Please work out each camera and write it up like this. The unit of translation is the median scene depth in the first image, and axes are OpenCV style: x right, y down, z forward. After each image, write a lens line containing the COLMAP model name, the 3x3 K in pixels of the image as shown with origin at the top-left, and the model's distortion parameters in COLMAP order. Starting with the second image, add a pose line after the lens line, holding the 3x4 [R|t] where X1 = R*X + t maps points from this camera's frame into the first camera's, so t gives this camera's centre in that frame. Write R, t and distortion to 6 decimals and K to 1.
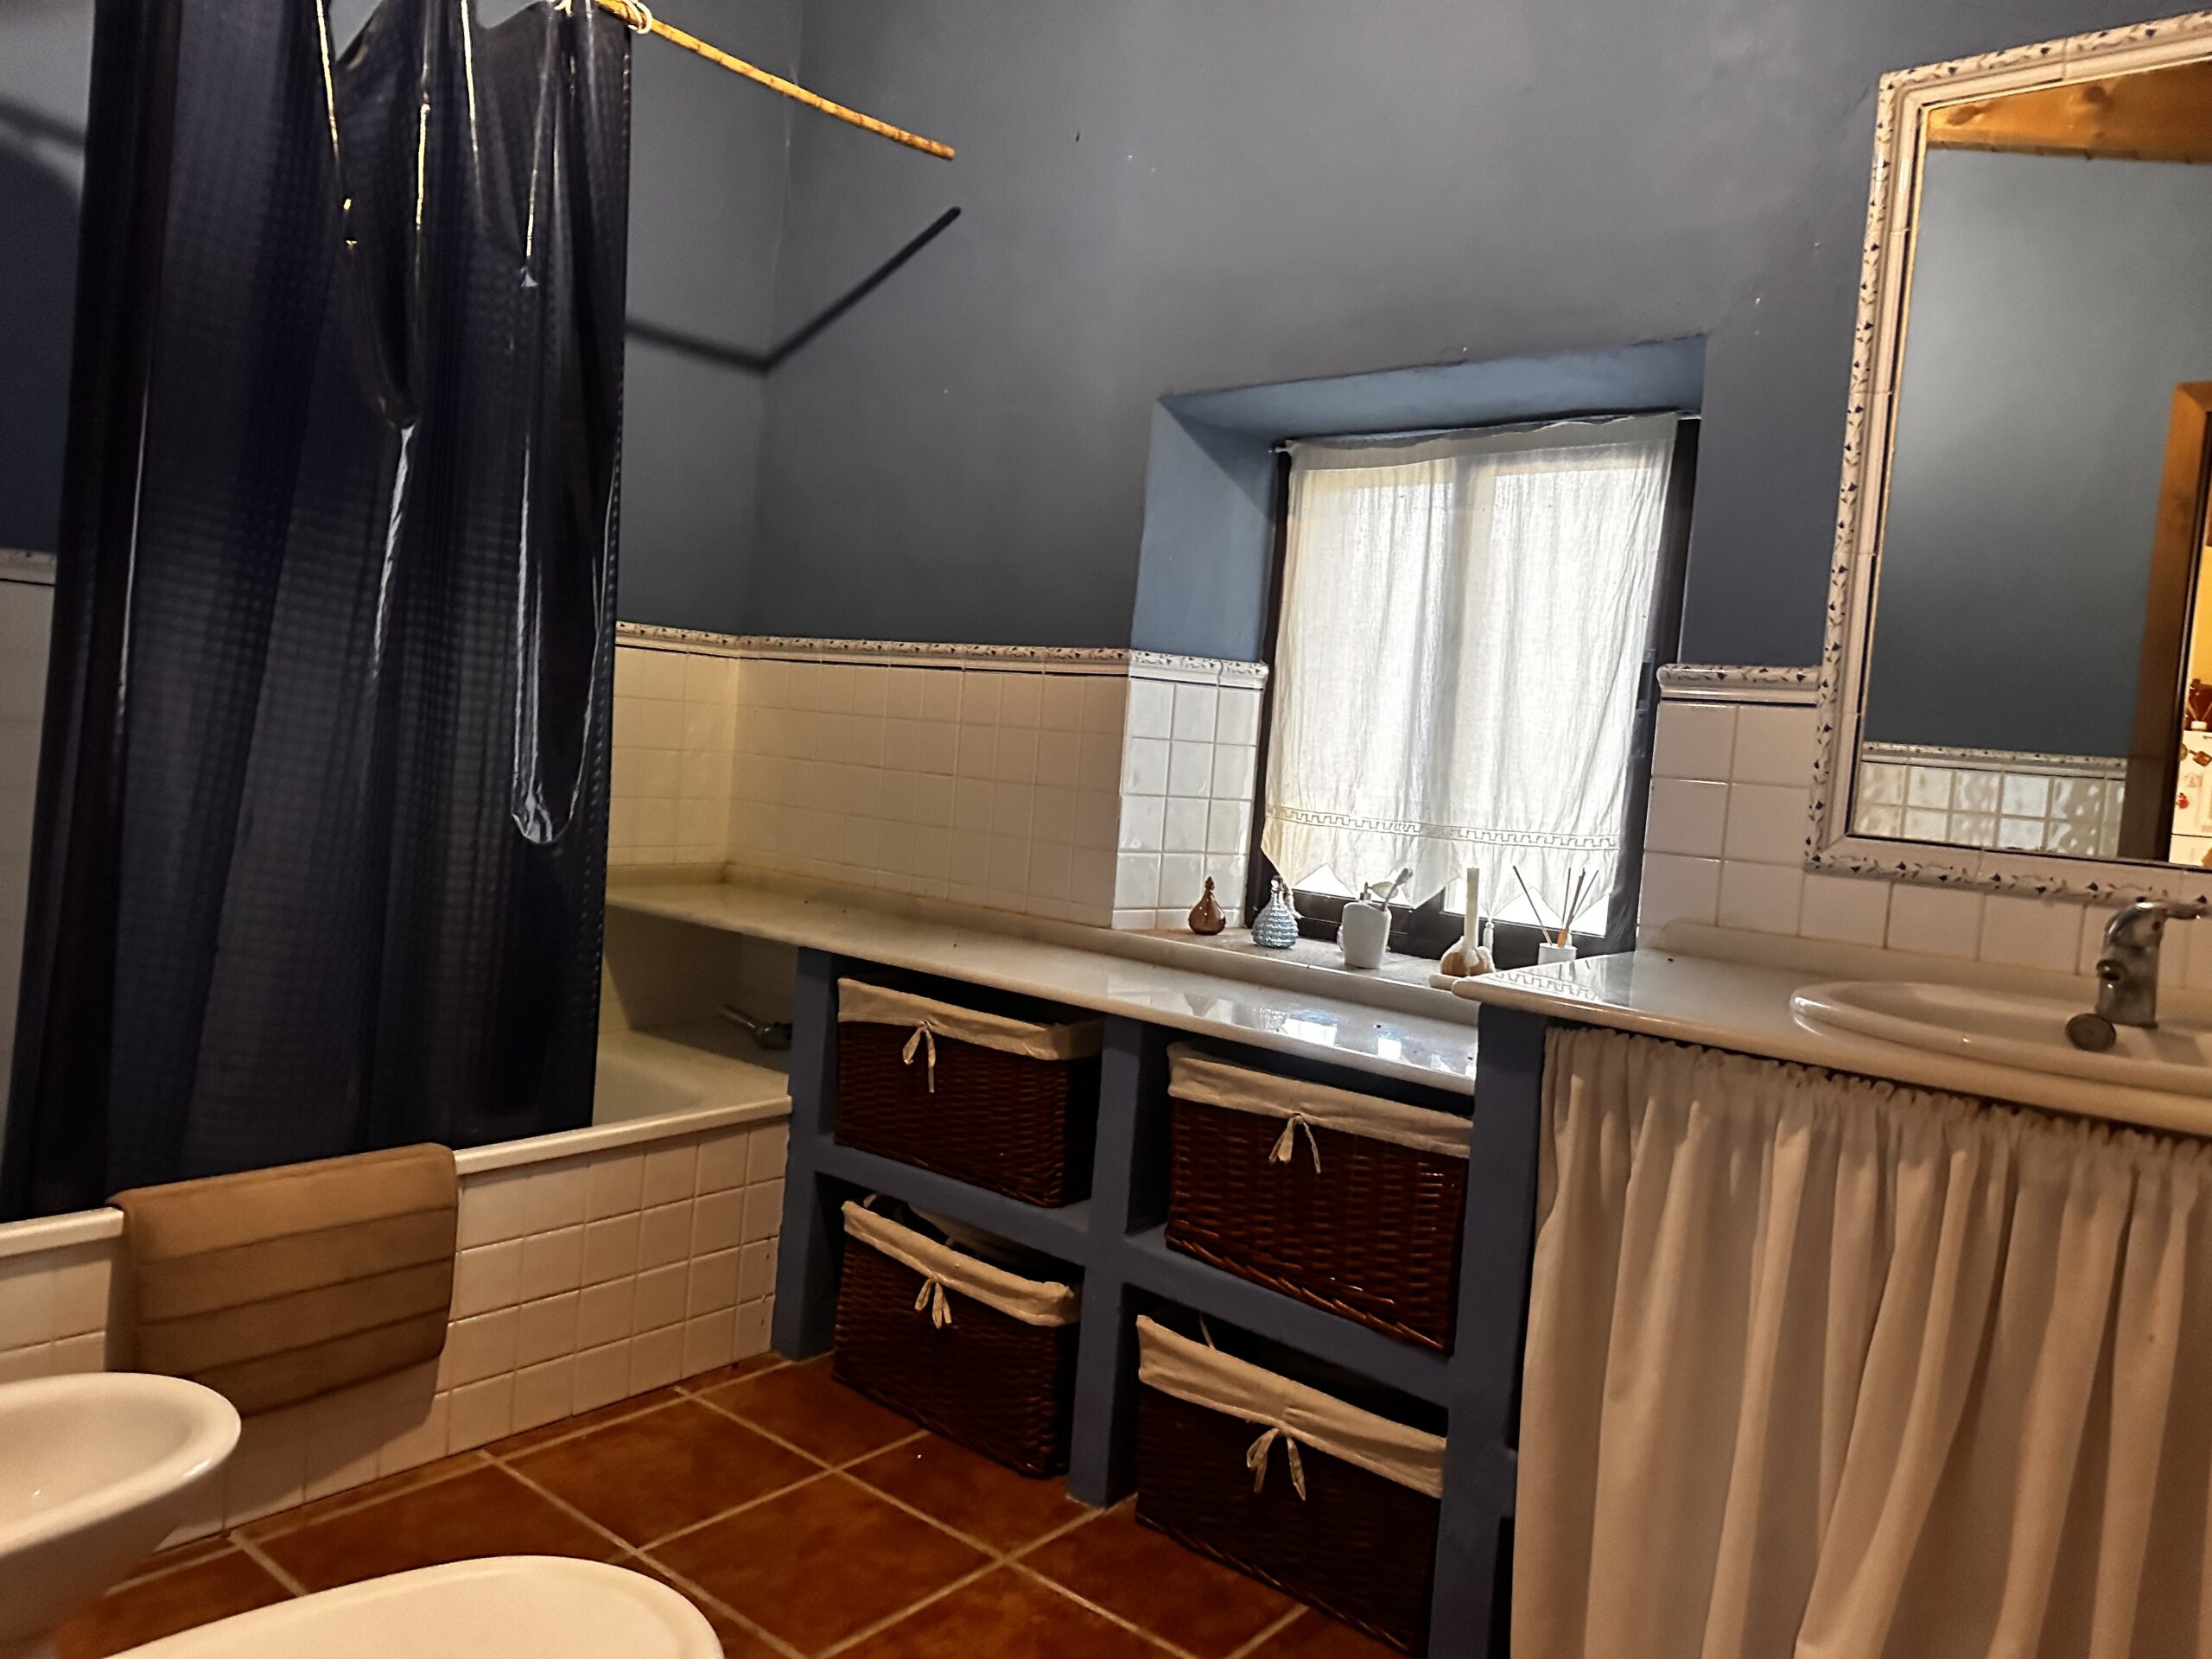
lens RADIAL K [[1561.5, 0, 1103.2], [0, 1561.5, 824.9], [0, 0, 1]] dist [0.087441, -0.129439]
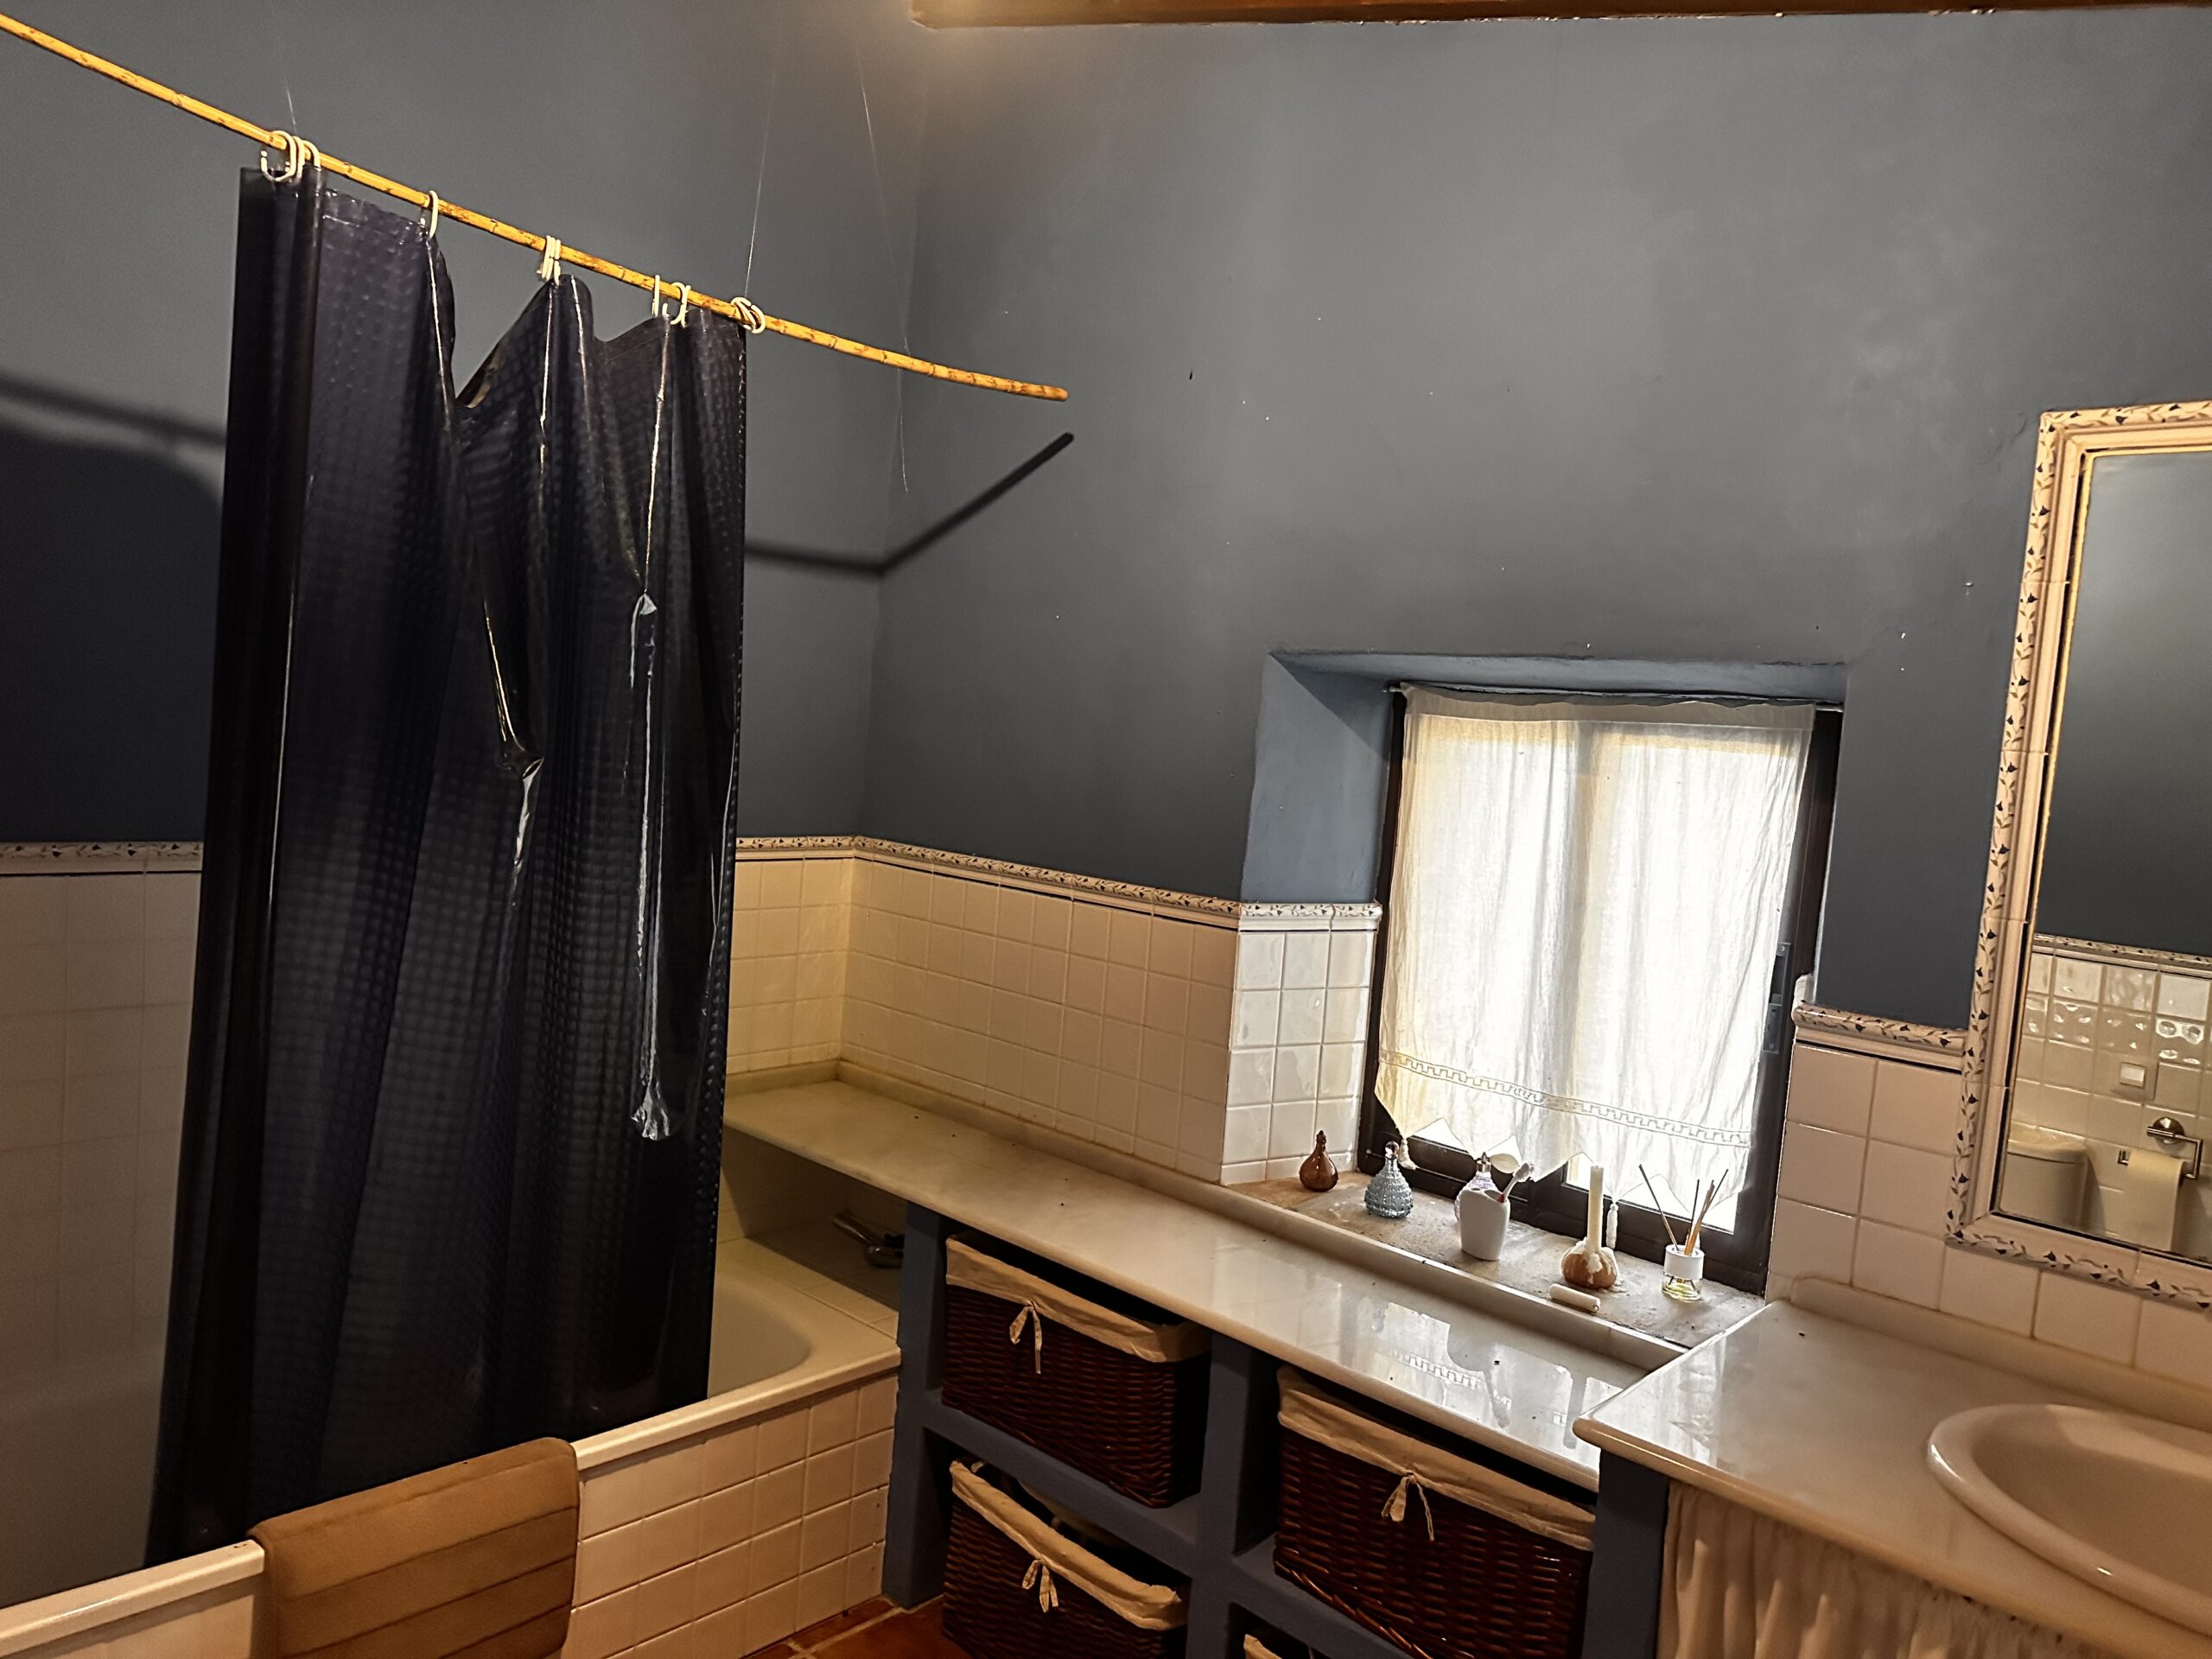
lens RADIAL K [[1554.9, 0, 1098.3], [0, 1554.9, 825.3], [0, 0, 1]] dist [0.078369, -0.121613]
pose [[0.996972, 0.003026, -0.077705, 0.004377], [-0.002085, 0.999924, 0.012185, -0.187046], [0.077736, -0.011986, 0.996902, 0.015615]]
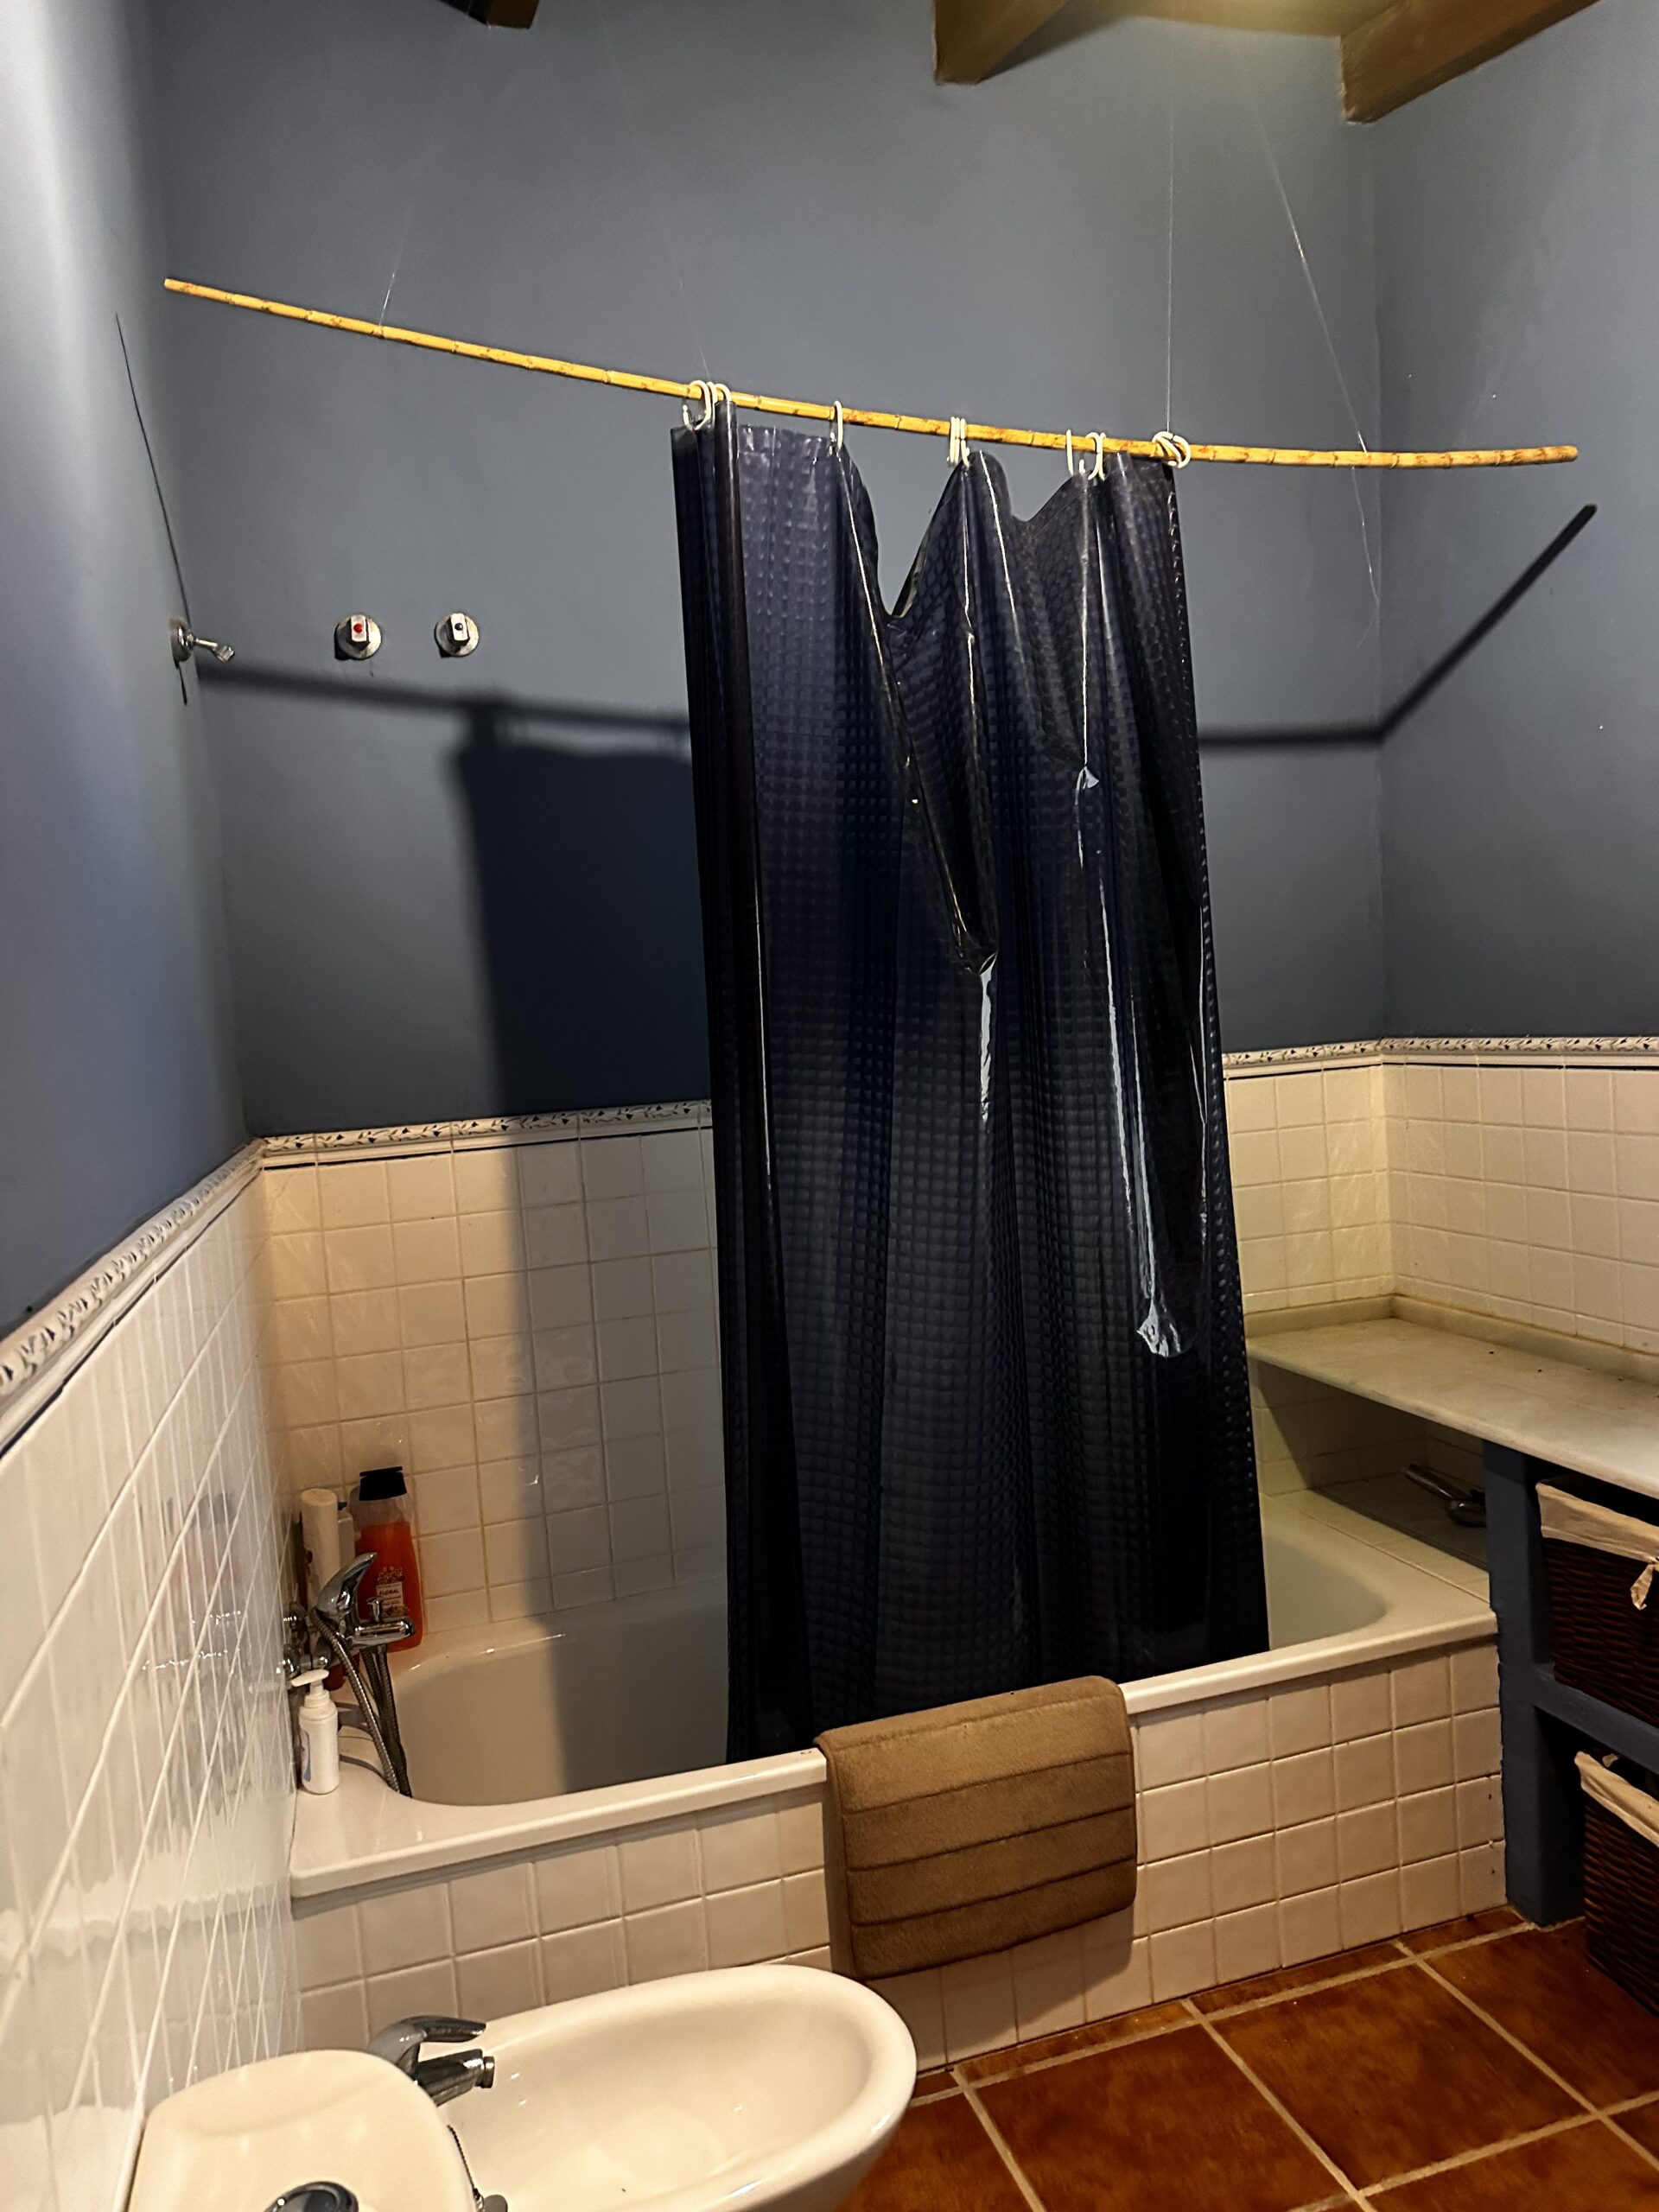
lens RADIAL K [[1561.5, 0, 829.5], [0, 1561.5, 1106.0], [0, 0, 1]] dist [0.087441, -0.129439]
pose [[0.819352, -0.102876, -0.563985, 0.017906], [0.104580, 0.994082, -0.029397, -0.119352], [0.563672, -0.034895, 0.825261, 0.111389]]
